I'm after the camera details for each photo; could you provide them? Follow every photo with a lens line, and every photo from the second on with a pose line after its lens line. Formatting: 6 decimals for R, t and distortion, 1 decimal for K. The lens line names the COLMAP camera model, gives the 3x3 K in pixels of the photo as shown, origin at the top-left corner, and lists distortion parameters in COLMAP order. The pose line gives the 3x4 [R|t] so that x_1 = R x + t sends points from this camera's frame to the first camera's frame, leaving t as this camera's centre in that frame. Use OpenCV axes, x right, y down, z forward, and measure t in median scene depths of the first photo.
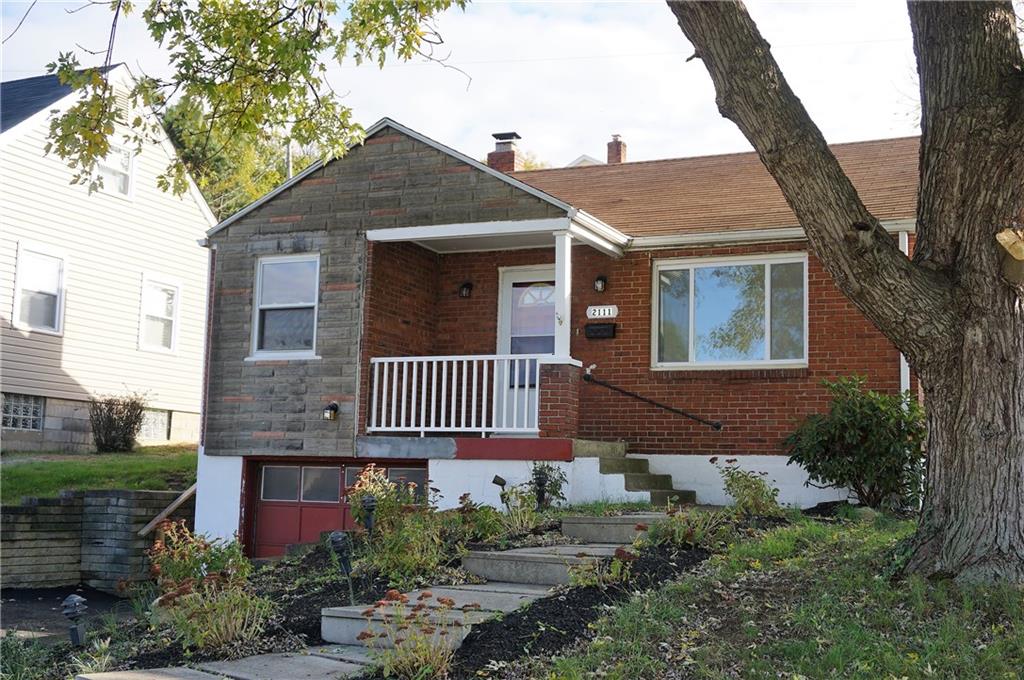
lens RADIAL K [[1222.2, 0, 511.7], [0, 1222.2, 344.1], [0, 0, 1]] dist [-0.084188, 0.000000]
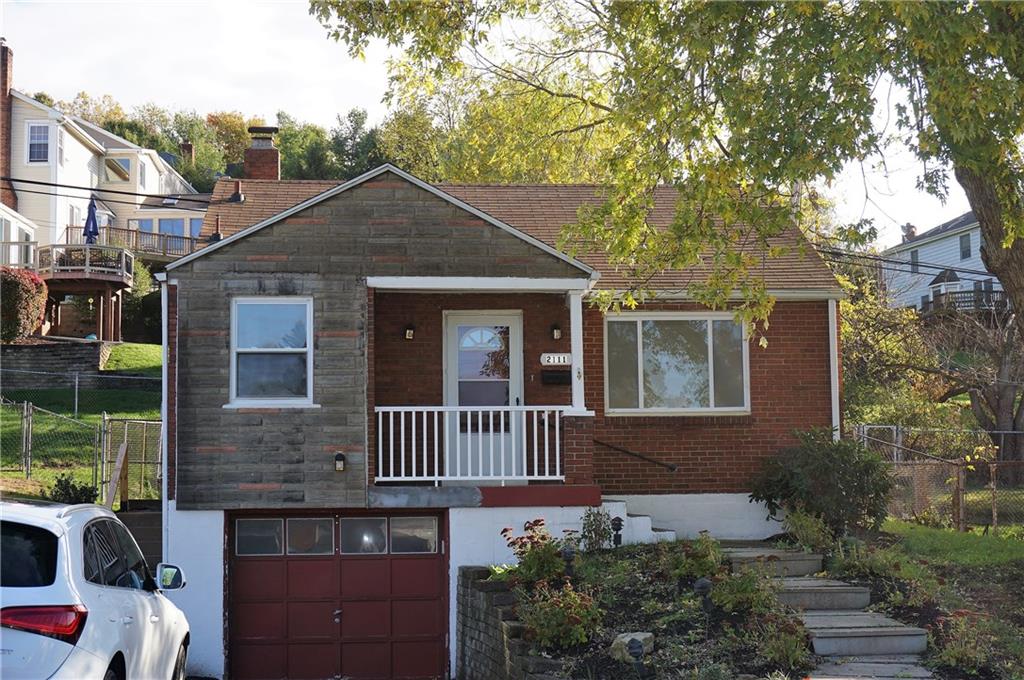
lens RADIAL K [[1741.4, 0, 512.6], [0, 1741.4, 337.0], [0, 0, 1]] dist [-0.162309, 0.000000]
pose [[0.869764, 0.012797, 0.493301, -0.704834], [-0.024270, 0.999563, 0.016863, -0.070821], [-0.492870, -0.026639, 0.869695, -0.275098]]
